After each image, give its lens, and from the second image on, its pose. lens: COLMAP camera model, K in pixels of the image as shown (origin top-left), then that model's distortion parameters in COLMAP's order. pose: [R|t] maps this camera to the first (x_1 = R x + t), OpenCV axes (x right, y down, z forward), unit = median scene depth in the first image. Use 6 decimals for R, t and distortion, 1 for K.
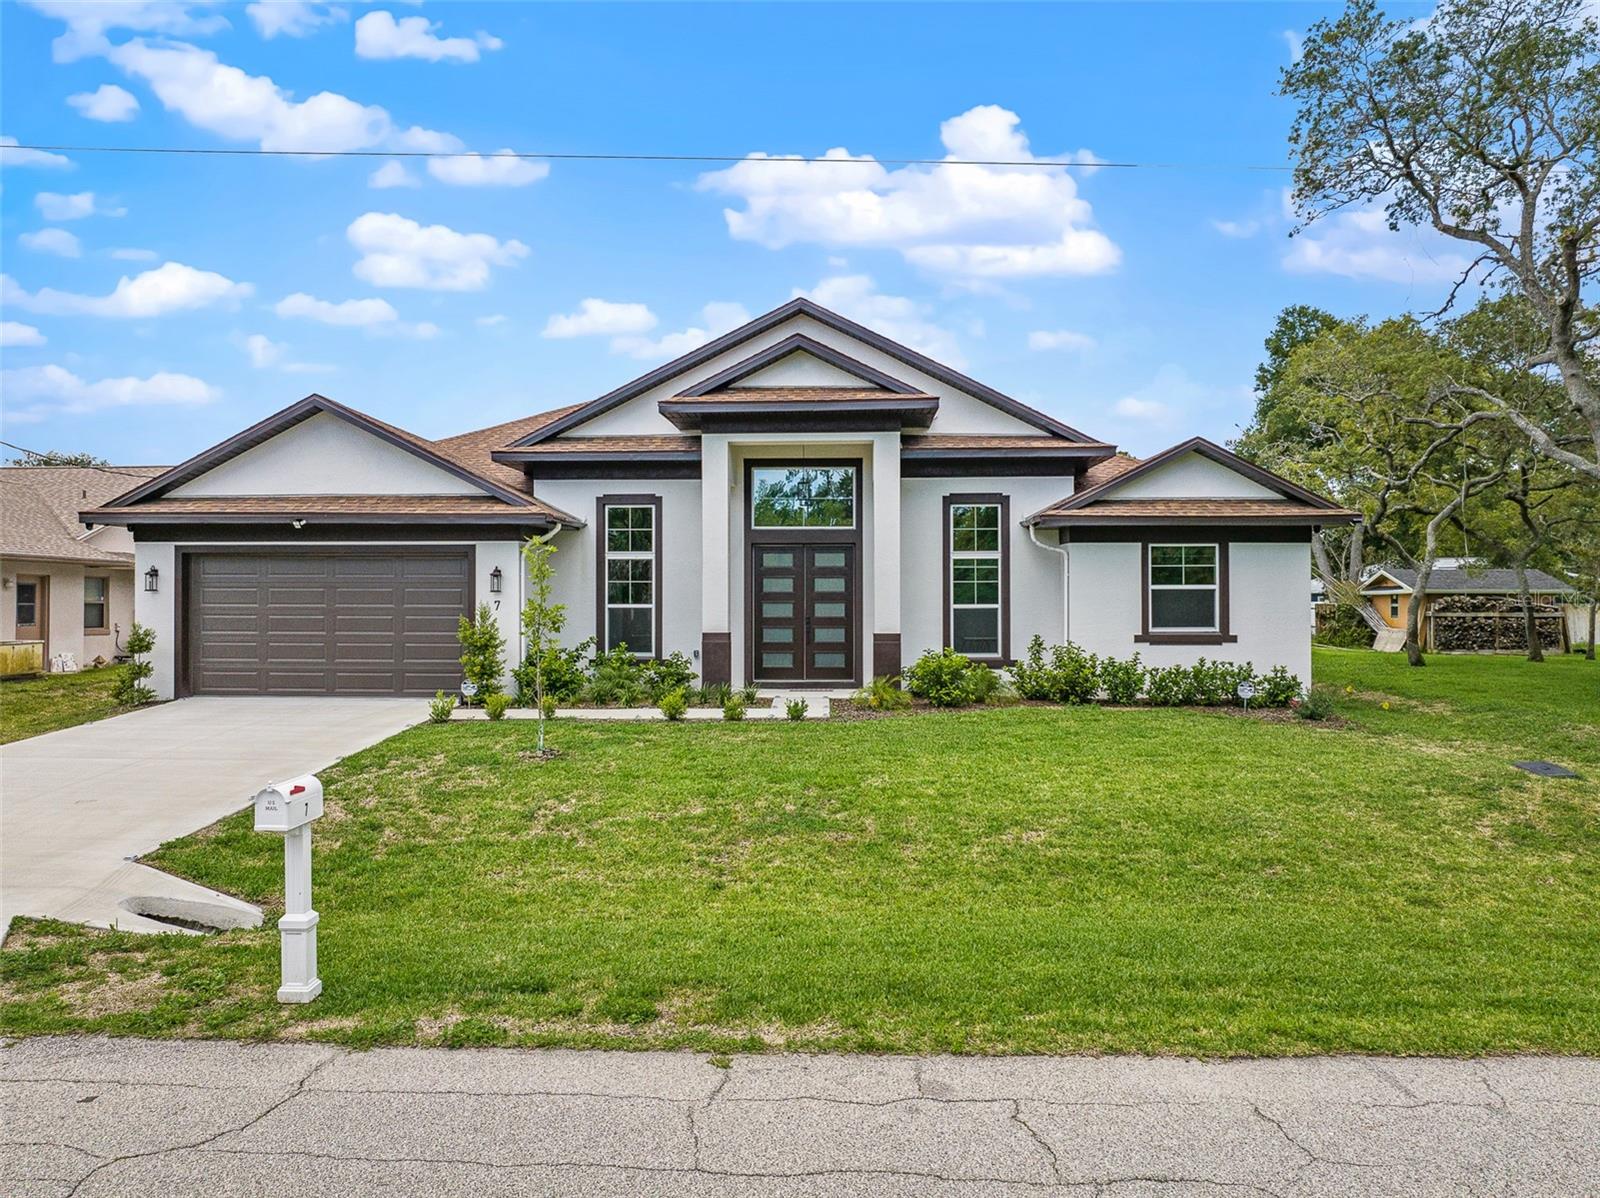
lens RADIAL K [[1125.9, 0, 800.0], [0, 1125.9, 599.0], [0, 0, 1]] dist [-0.038627, 0.001016]
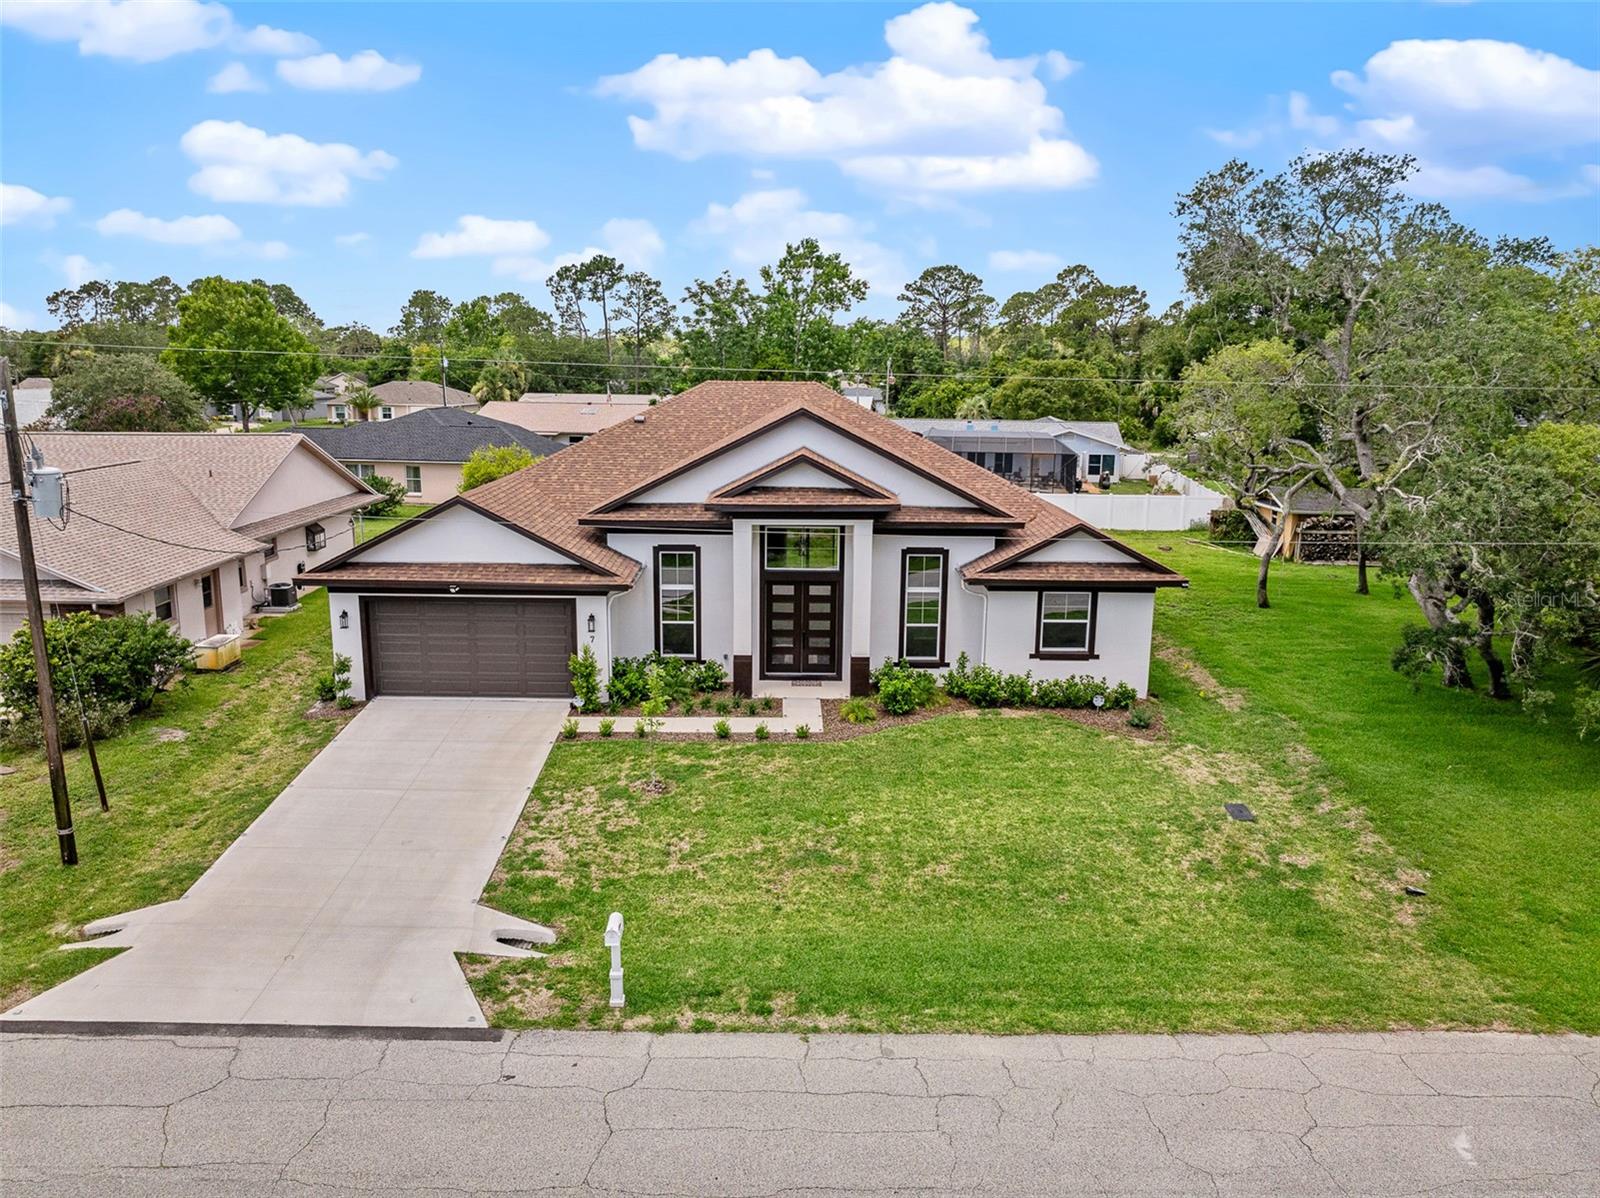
lens RADIAL K [[1125.9, 0, 800.0], [0, 1125.9, 599.0], [0, 0, 1]] dist [-0.038627, 0.001016]
pose [[0.999236, 0.003952, 0.038869, -0.058328], [-0.012101, 0.977251, 0.211738, -0.352271], [-0.037148, -0.212047, 0.976553, -0.409263]]
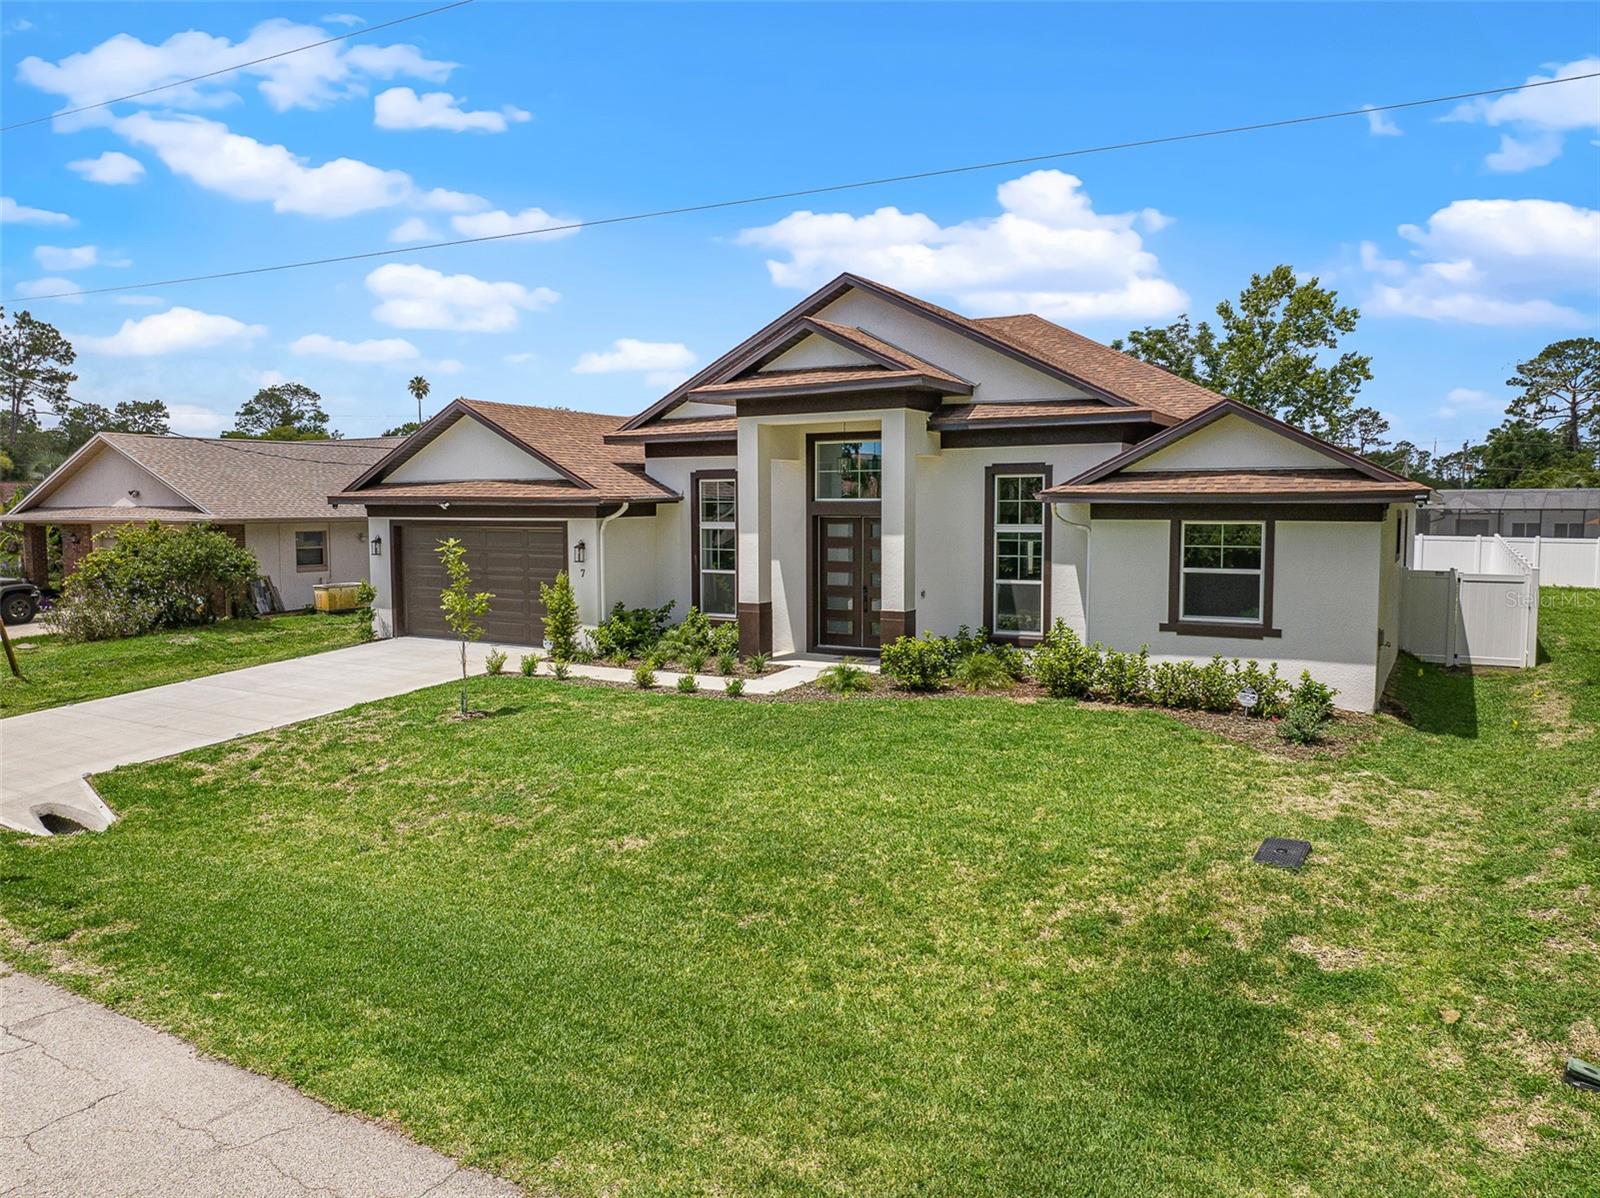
lens RADIAL K [[1125.9, 0, 800.0], [0, 1125.9, 599.0], [0, 0, 1]] dist [-0.038627, 0.001016]
pose [[0.876460, 0.038621, -0.479923, 0.489329], [0.003489, 0.996242, 0.086544, -0.067525], [0.481462, -0.077527, 0.873031, 0.082501]]
